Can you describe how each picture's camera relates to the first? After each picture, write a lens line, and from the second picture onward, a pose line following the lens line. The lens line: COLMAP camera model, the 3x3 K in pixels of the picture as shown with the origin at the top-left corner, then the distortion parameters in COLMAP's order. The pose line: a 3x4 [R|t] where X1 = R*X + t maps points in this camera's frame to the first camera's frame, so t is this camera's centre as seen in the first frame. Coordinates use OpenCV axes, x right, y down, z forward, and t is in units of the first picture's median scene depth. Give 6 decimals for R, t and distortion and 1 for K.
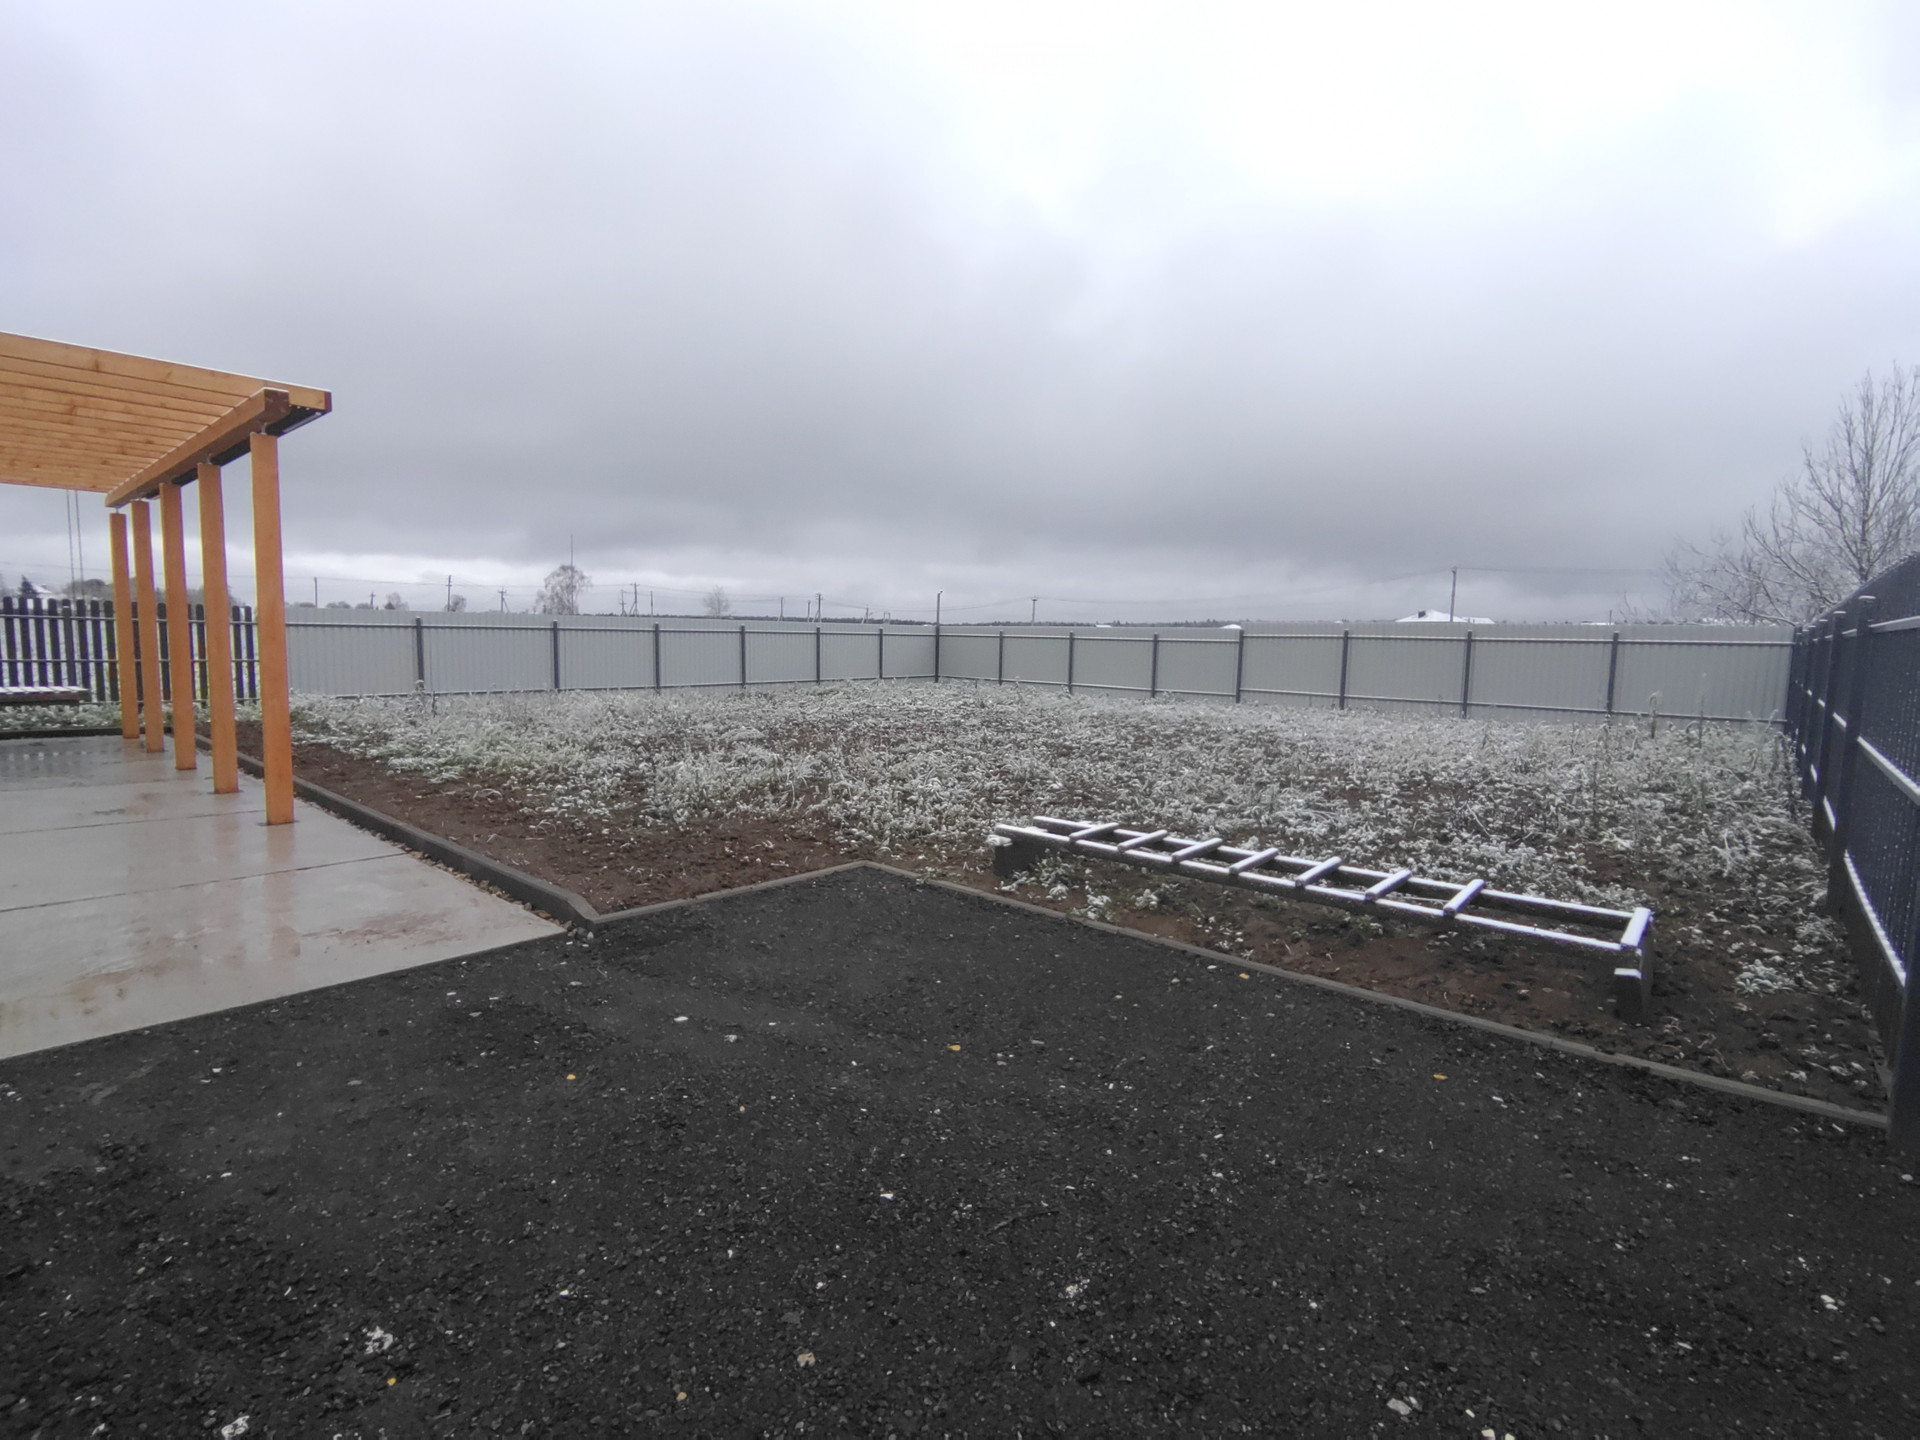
lens RADIAL K [[916.5, 0, 953.6], [0, 916.5, 726.0], [0, 0, 1]] dist [-0.000307, -0.007135]
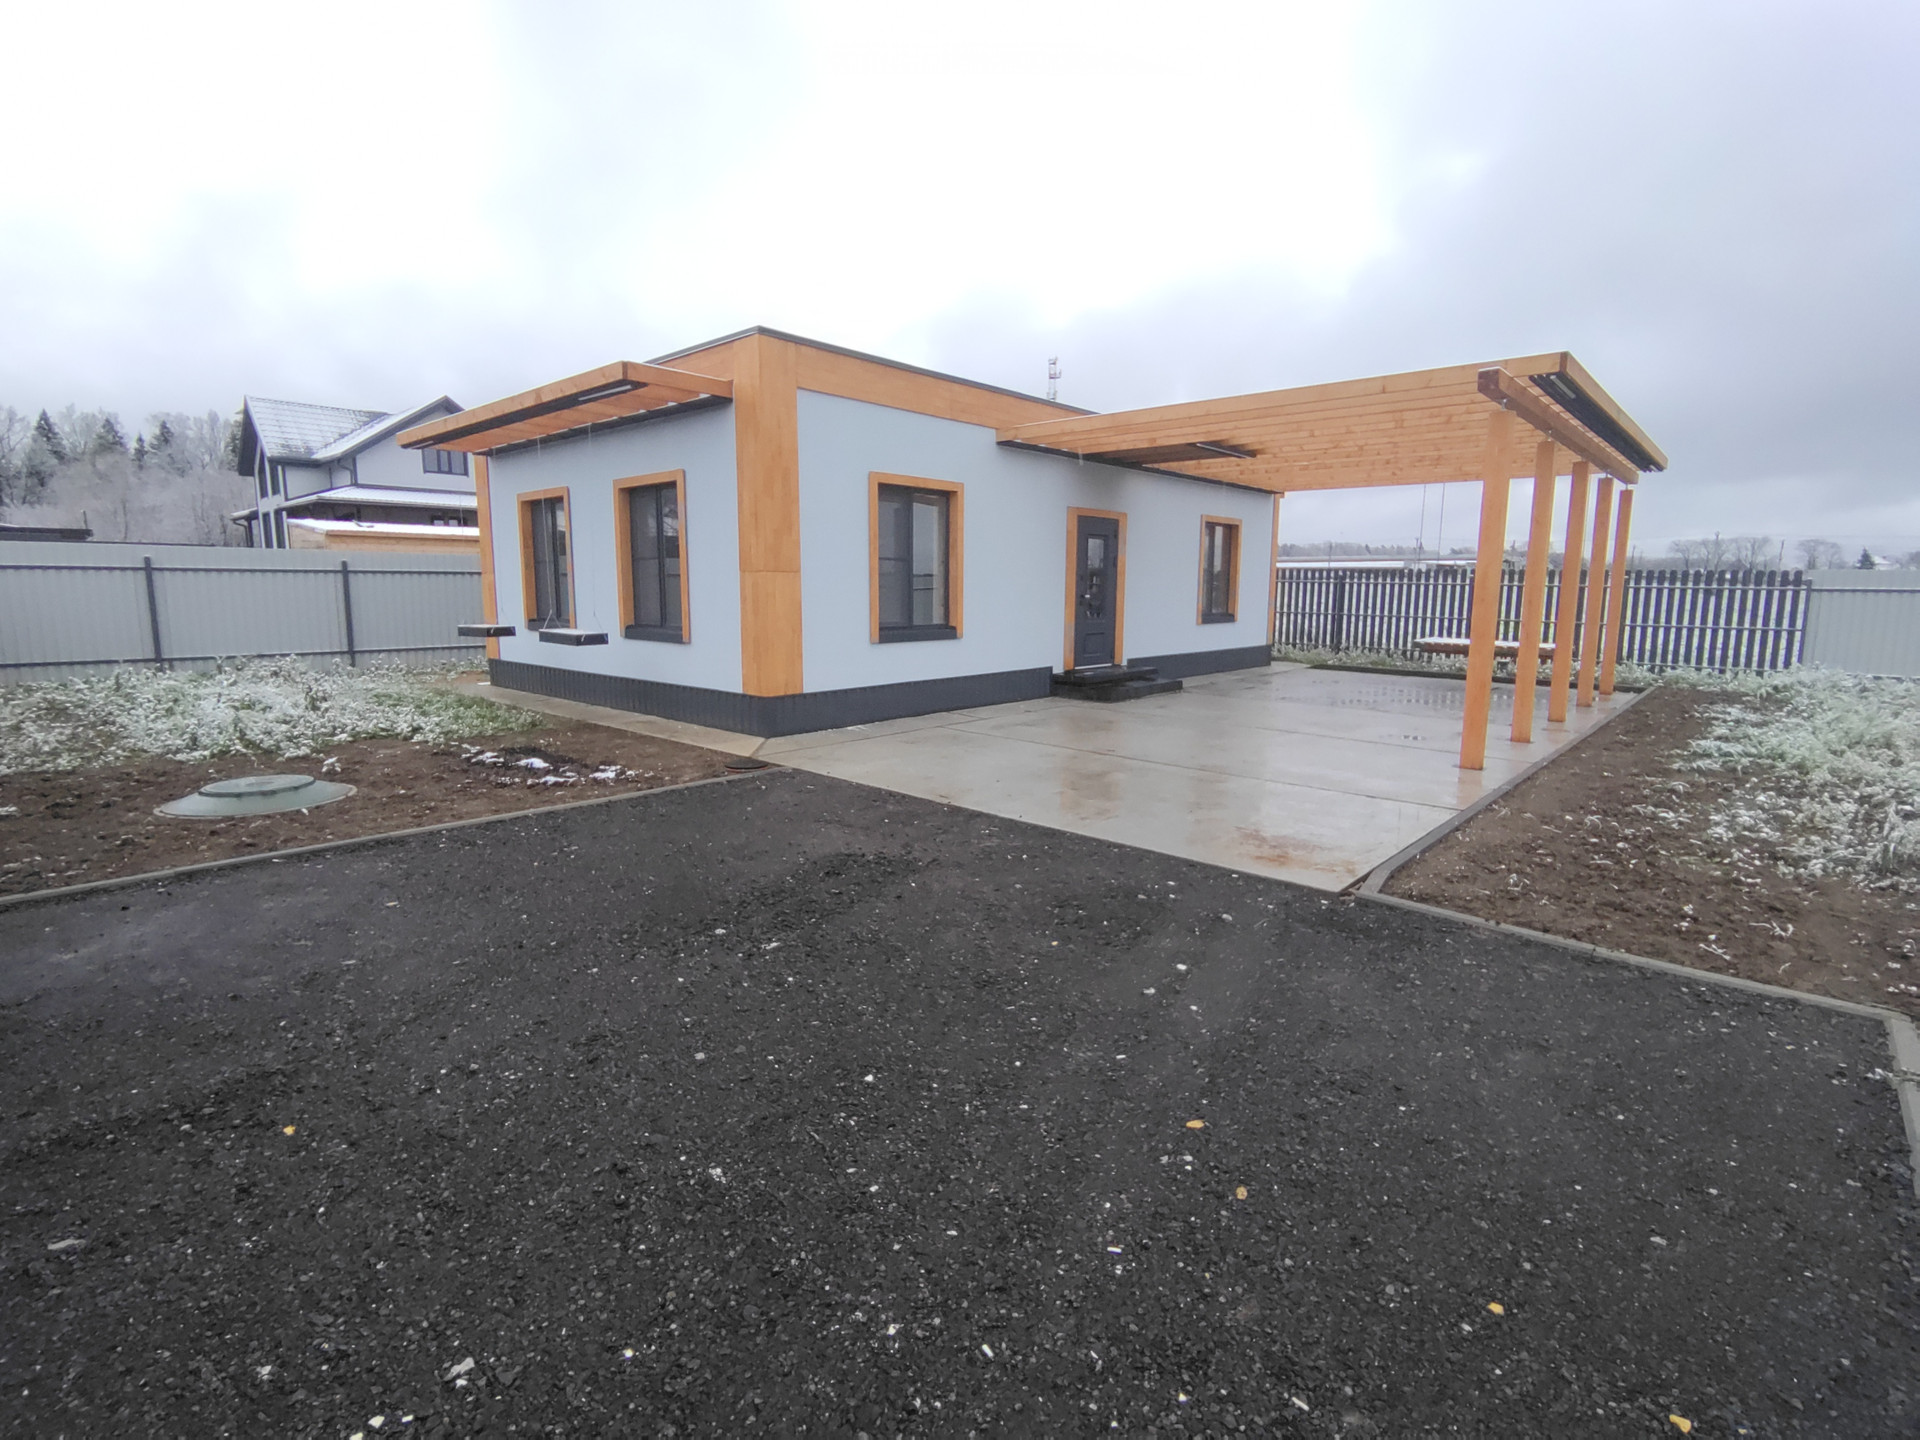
lens RADIAL K [[916.5, 0, 960.1], [0, 916.5, 714.8], [0, 0, 1]] dist [-0.000307, -0.007135]
pose [[-0.006889, 0.123551, -0.992314, 0.560390], [-0.105144, 0.986748, 0.123588, -0.045992], [0.994433, 0.105187, 0.006192, 0.595917]]
